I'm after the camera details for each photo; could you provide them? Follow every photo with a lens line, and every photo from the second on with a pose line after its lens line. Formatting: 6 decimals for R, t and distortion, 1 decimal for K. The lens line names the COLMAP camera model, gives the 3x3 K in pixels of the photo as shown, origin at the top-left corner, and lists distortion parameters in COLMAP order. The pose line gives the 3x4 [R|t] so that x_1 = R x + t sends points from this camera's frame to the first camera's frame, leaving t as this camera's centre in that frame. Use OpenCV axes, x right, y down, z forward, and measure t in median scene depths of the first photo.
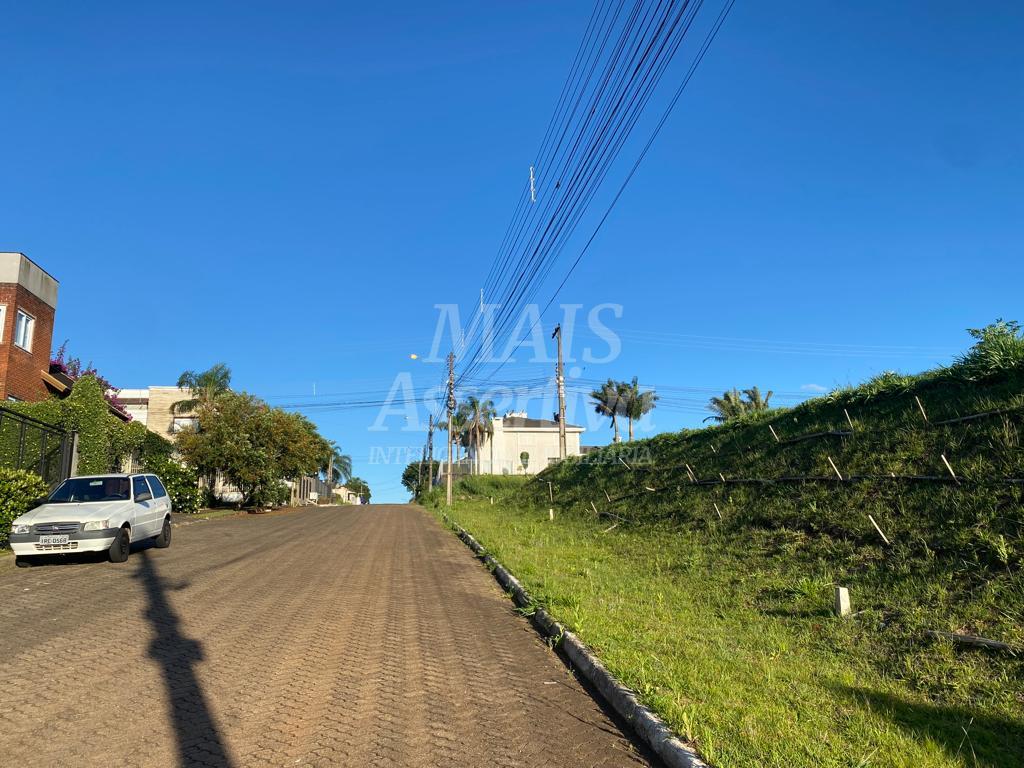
lens RADIAL K [[763.1, 0, 515.8], [0, 763.1, 380.6], [0, 0, 1]] dist [0.030821, -0.048506]
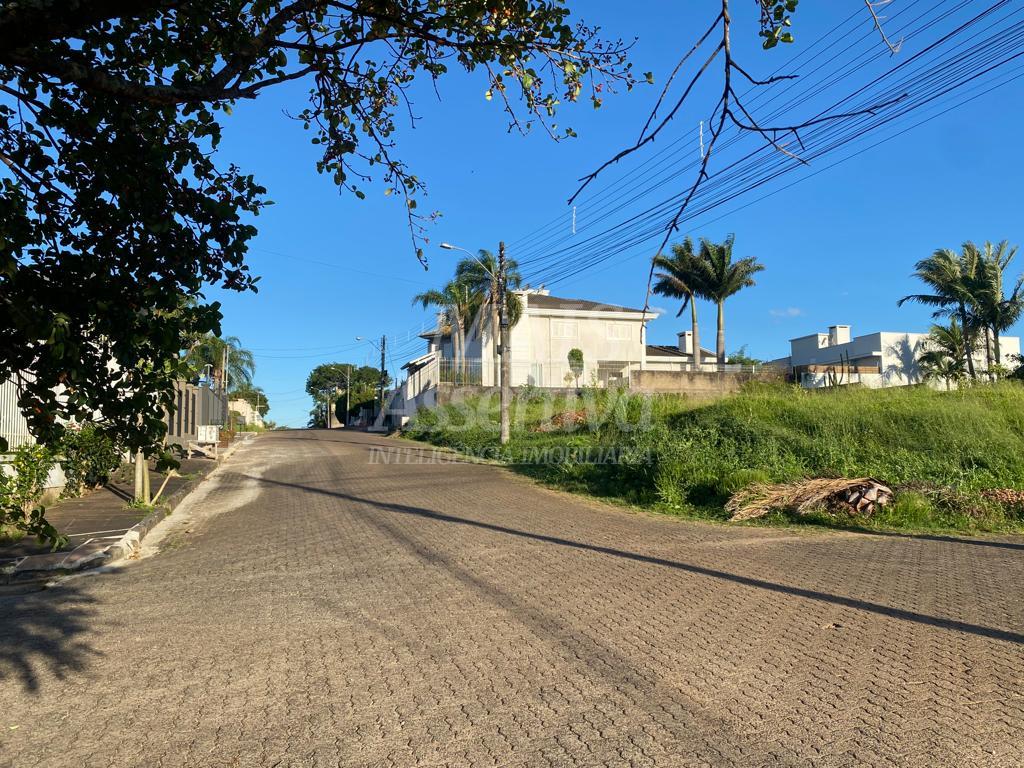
lens RADIAL K [[763.1, 0, 509.2], [0, 763.1, 386.9], [0, 0, 1]] dist [0.030821, -0.048506]
pose [[0.989148, 0.016177, 0.146029, -0.121025], [-0.035059, 0.991197, 0.127672, 0.049209], [-0.142678, -0.131407, 0.981007, 0.431882]]
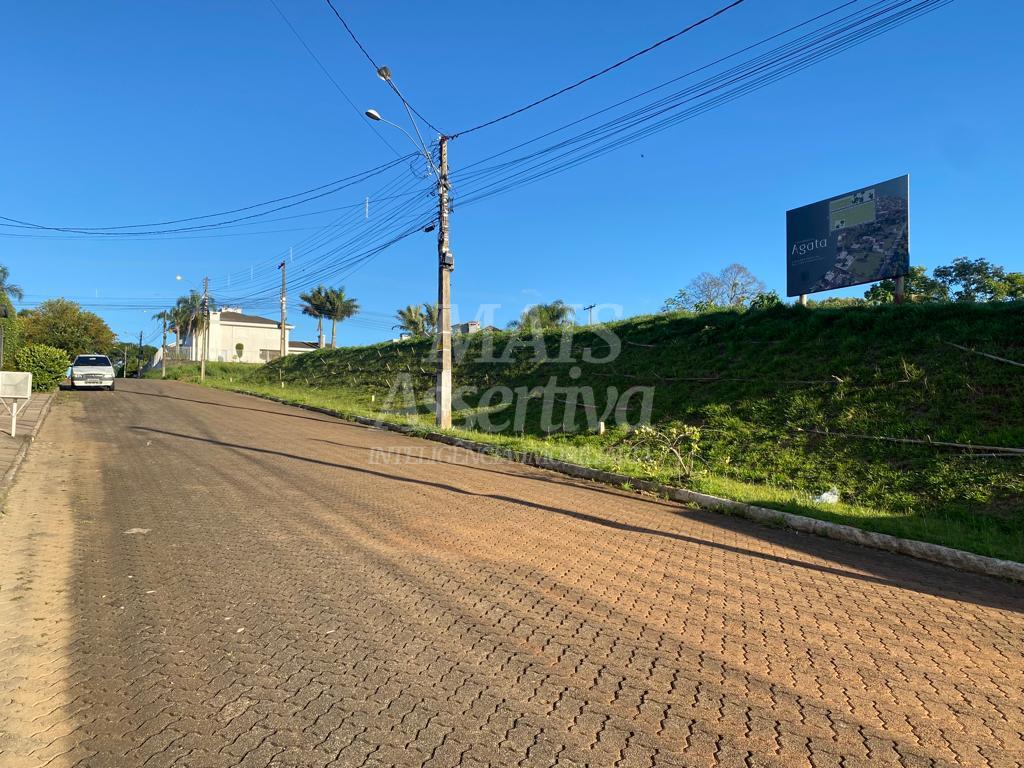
lens RADIAL K [[763.1, 0, 516.0], [0, 763.1, 396.3], [0, 0, 1]] dist [0.030821, -0.048506]
pose [[0.926514, 0.033526, 0.374763, -0.033481], [-0.092366, 0.985811, 0.140162, -0.030963], [-0.364747, -0.164477, 0.916465, -0.252663]]
